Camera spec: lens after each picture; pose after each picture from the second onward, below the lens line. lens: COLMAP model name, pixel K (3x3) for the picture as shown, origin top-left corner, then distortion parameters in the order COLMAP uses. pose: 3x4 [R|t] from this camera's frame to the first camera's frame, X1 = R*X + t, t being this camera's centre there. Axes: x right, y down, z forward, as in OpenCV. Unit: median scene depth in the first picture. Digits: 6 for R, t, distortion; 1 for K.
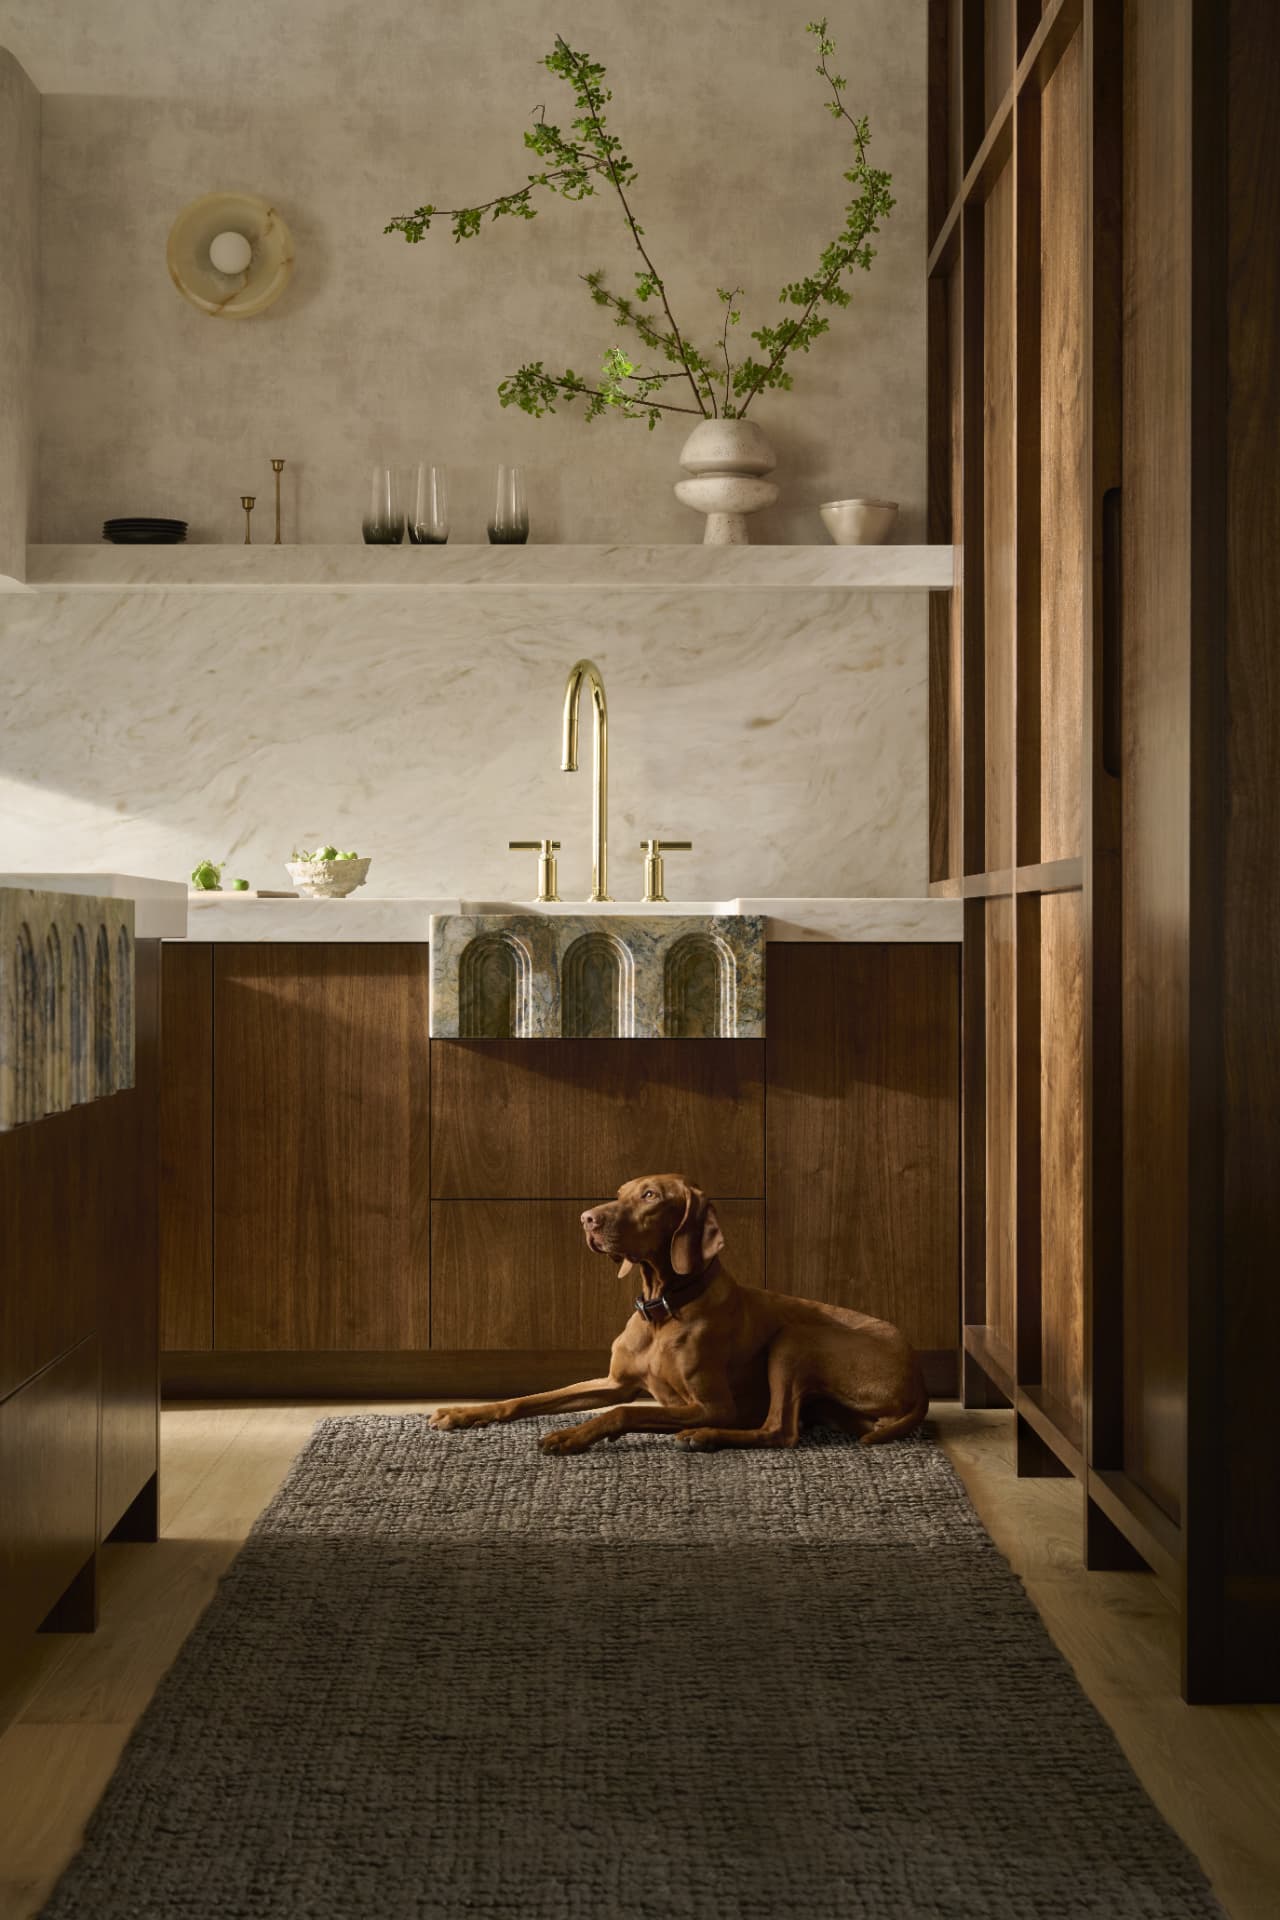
lens RADIAL K [[3216.7, 0, 640.0], [0, 3216.7, 960.0], [0, 0, 1]] dist [-0.010926, -0.034489]
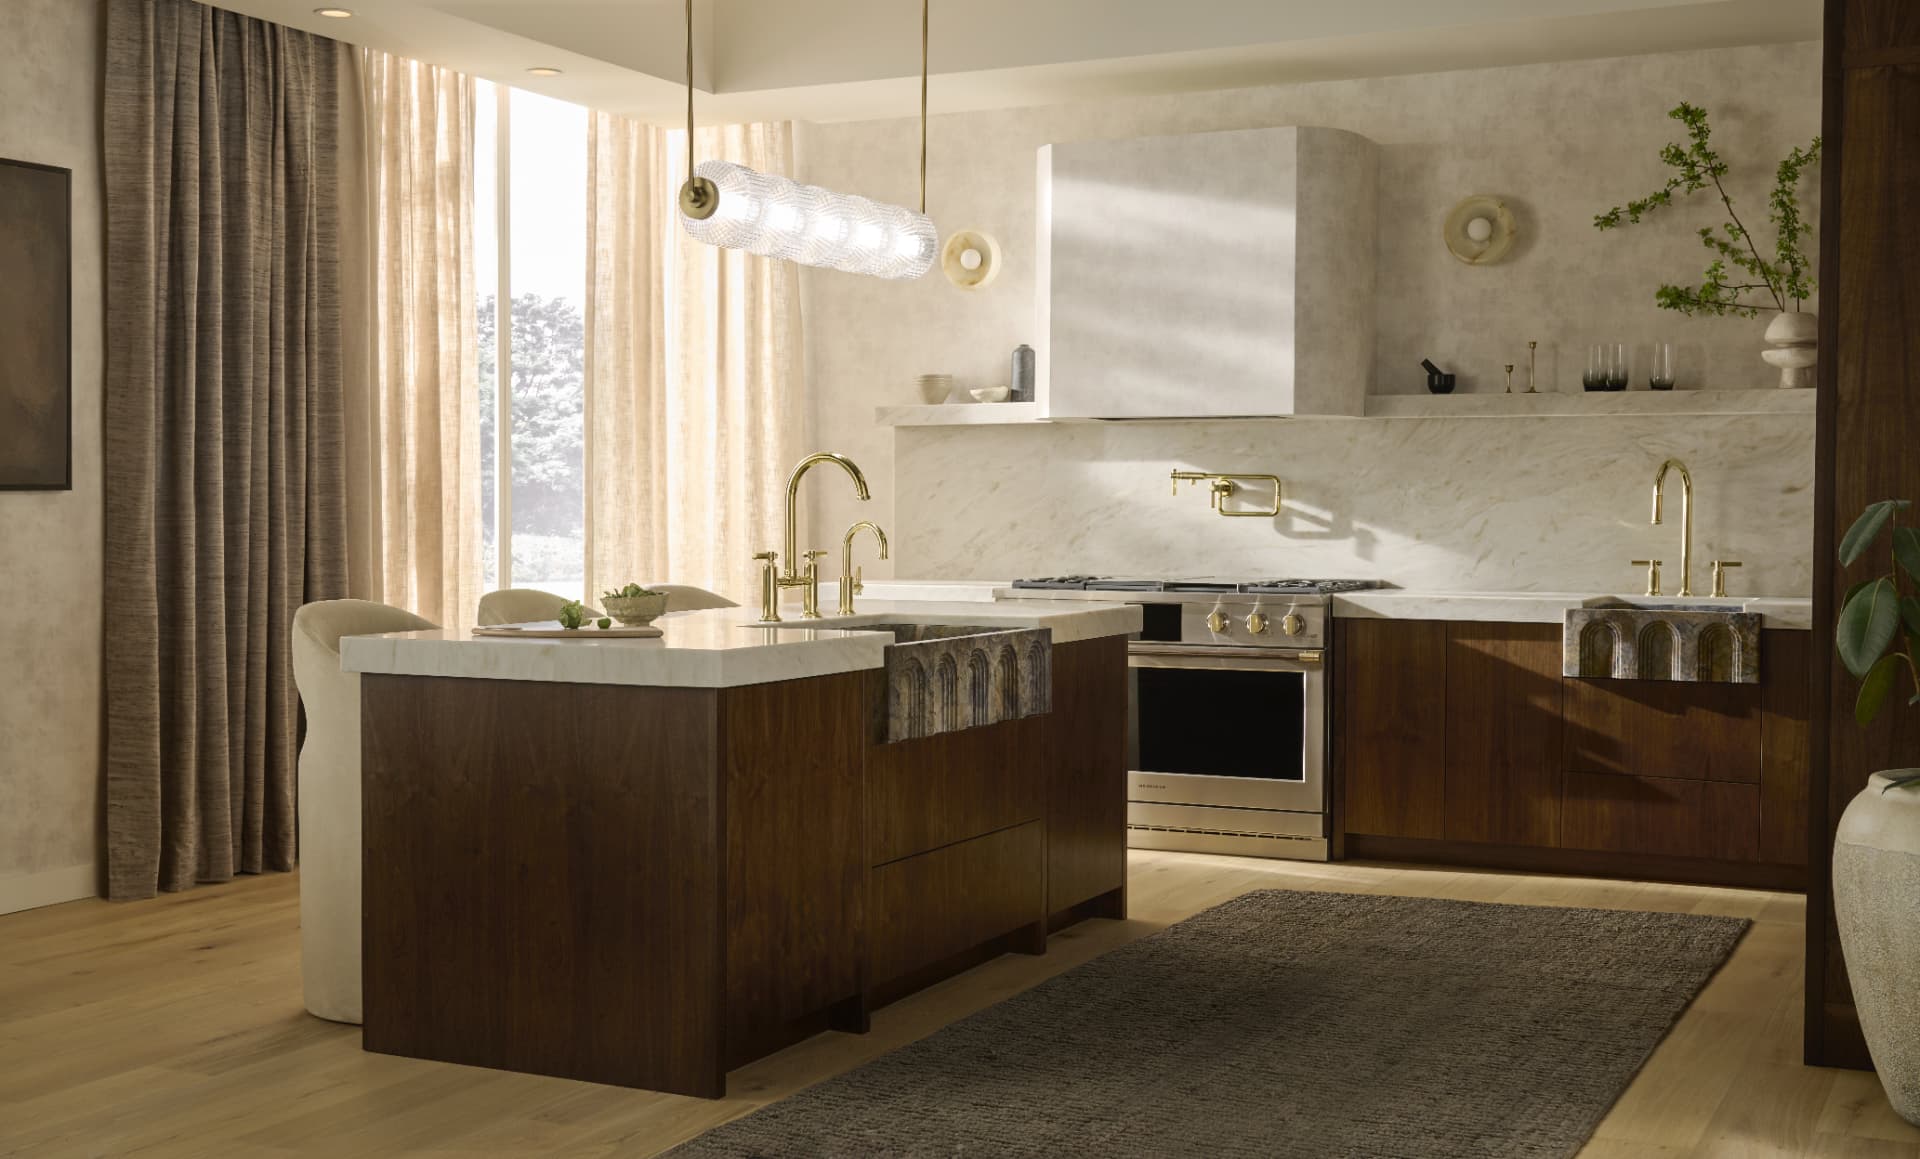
lens RADIAL K [[2269.9, 0, 960.0], [0, 2269.9, 579.5], [0, 0, 1]] dist [0.016120, 0.035502]
pose [[0.893915, 0.018305, -0.447862, 0.187030], [-0.005718, 0.999550, 0.029442, -0.060782], [0.448199, -0.023758, 0.893618, -0.271699]]
